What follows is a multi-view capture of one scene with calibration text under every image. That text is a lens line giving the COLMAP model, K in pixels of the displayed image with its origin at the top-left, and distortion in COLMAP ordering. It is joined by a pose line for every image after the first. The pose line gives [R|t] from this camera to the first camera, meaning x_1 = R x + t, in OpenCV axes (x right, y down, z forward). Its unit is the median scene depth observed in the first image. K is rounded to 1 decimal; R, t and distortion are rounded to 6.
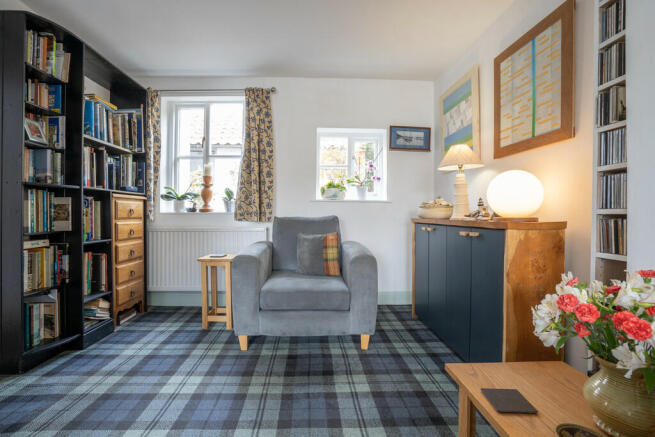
lens RADIAL K [[304.4, 0, 330.3], [0, 304.4, 212.6], [0, 0, 1]] dist [-0.035415, 0.007348]
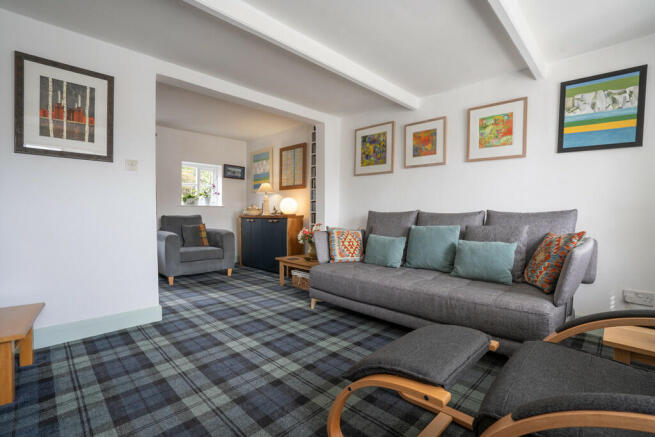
lens RADIAL K [[304.4, 0, 328.2], [0, 304.4, 218.2], [0, 0, 1]] dist [-0.035415, 0.007348]
pose [[0.731707, -0.011888, 0.681516, -0.830144], [0.002866, 0.999893, 0.014365, 0.011594], [-0.681614, -0.008558, 0.731662, -1.047832]]
